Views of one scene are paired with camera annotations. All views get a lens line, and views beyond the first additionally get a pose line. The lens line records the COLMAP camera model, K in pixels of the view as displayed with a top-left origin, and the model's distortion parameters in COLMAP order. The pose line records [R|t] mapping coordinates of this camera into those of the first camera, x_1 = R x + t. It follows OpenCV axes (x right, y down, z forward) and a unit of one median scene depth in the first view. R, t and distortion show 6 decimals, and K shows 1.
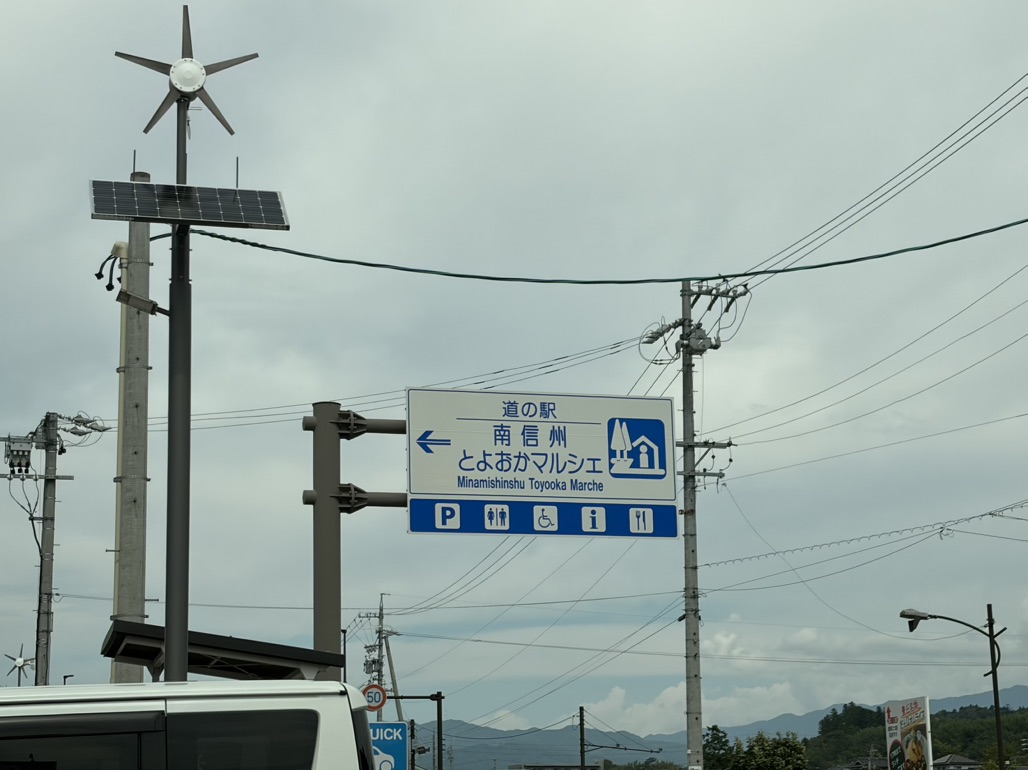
lens RADIAL K [[2302.5, 0, 457.7], [0, 2302.5, 387.1], [0, 0, 1]] dist [0.193278, -0.258243]
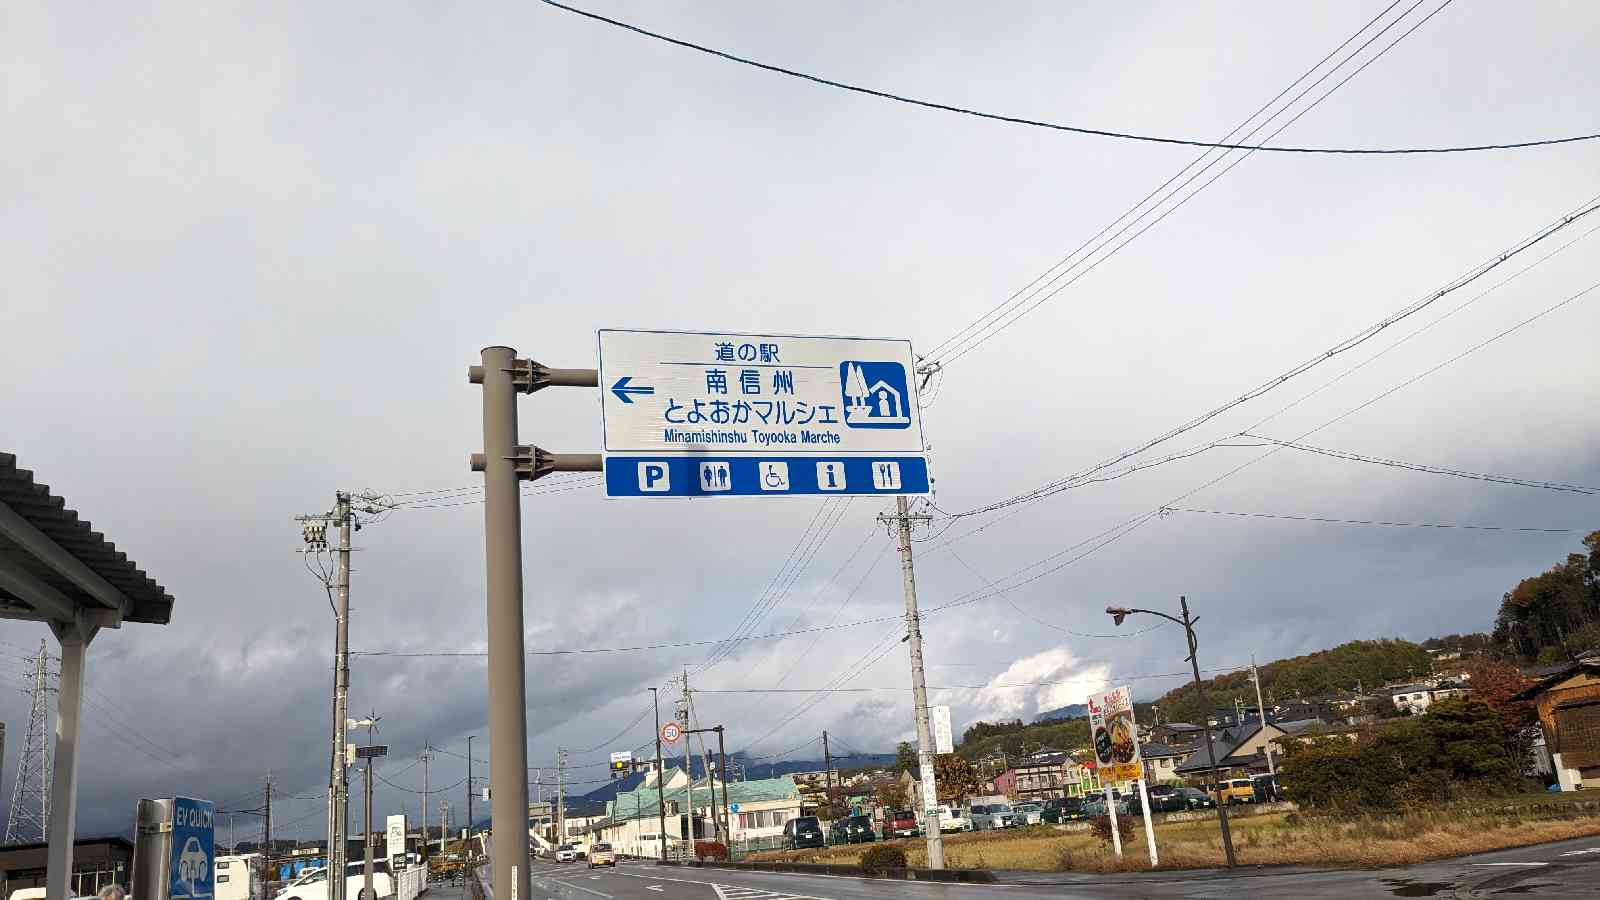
lens RADIAL K [[1286.7, 0, 823.7], [0, 1286.7, 461.1], [0, 0, 1]] dist [0.069581, 0.003146]
pose [[0.995918, -0.060099, 0.067347, 0.024745], [0.065015, 0.995185, -0.073351, 0.086443], [-0.062614, 0.077430, 0.995030, 0.529635]]
